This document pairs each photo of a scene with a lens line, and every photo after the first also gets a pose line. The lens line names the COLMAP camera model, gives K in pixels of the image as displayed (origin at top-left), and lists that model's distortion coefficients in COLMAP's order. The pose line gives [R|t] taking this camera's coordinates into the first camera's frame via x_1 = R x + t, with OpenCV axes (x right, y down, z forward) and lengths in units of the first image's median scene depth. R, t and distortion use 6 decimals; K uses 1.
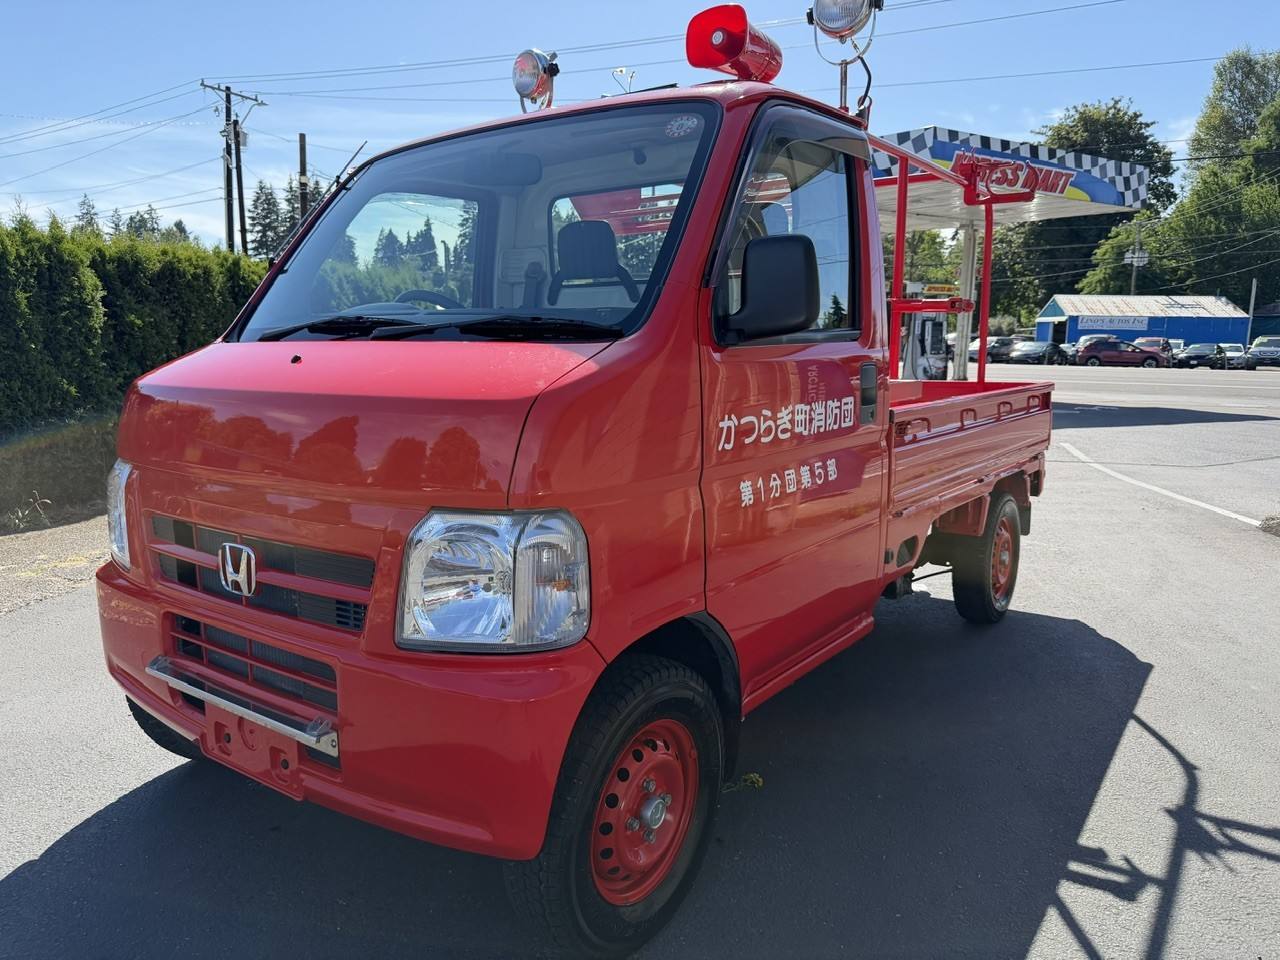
lens RADIAL K [[902.9, 0, 635.8], [0, 902.9, 497.4], [0, 0, 1]] dist [-0.000783, -0.042198]
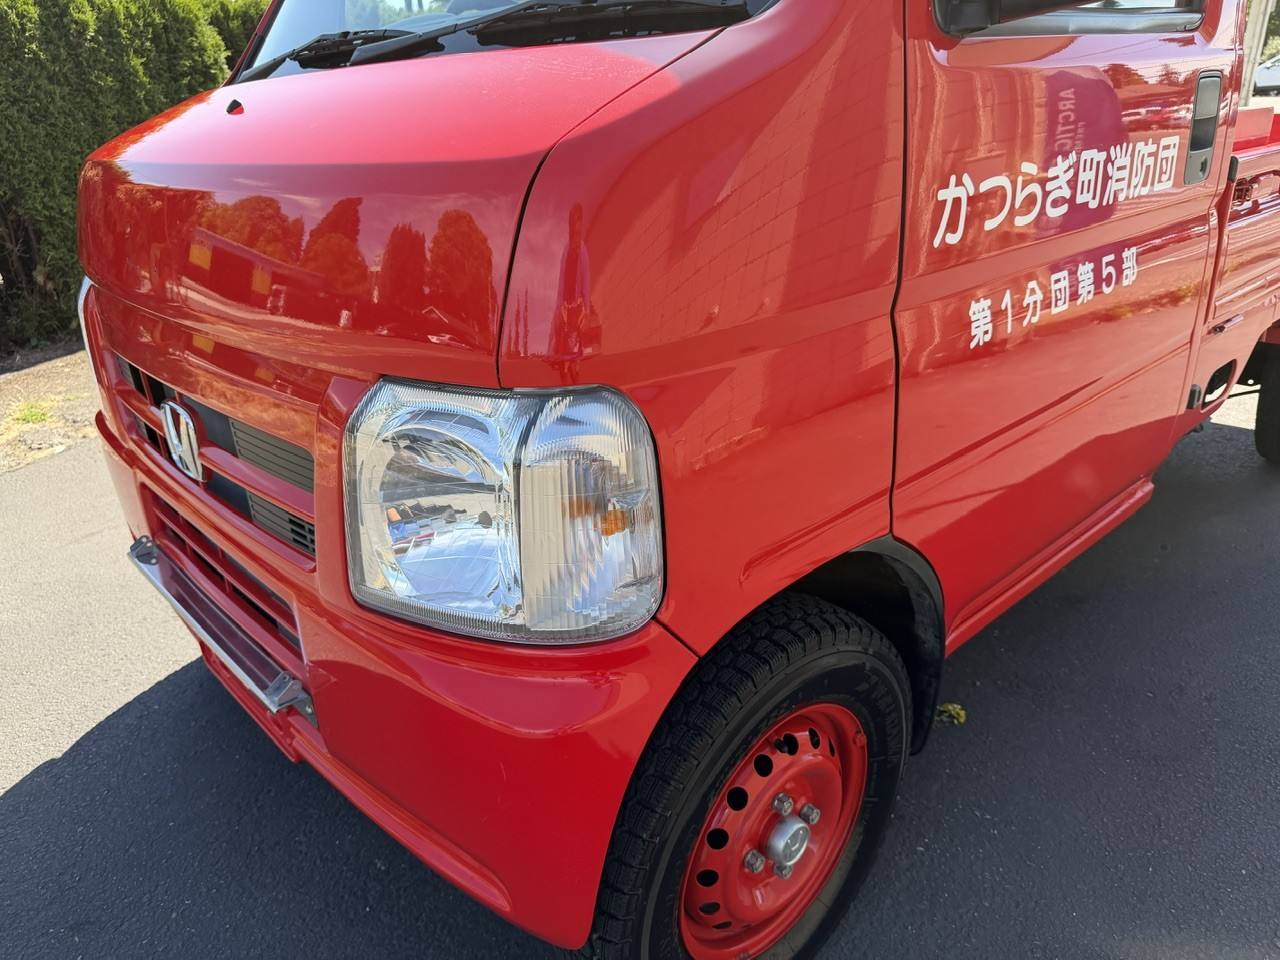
lens RADIAL K [[902.9, 0, 635.8], [0, 902.9, 497.4], [0, 0, 1]] dist [-0.000783, -0.042198]
pose [[0.978290, 0.037104, -0.203890, 0.031449], [0.014917, 0.968682, 0.247856, -0.039972], [0.206701, -0.245517, 0.947099, 0.394956]]
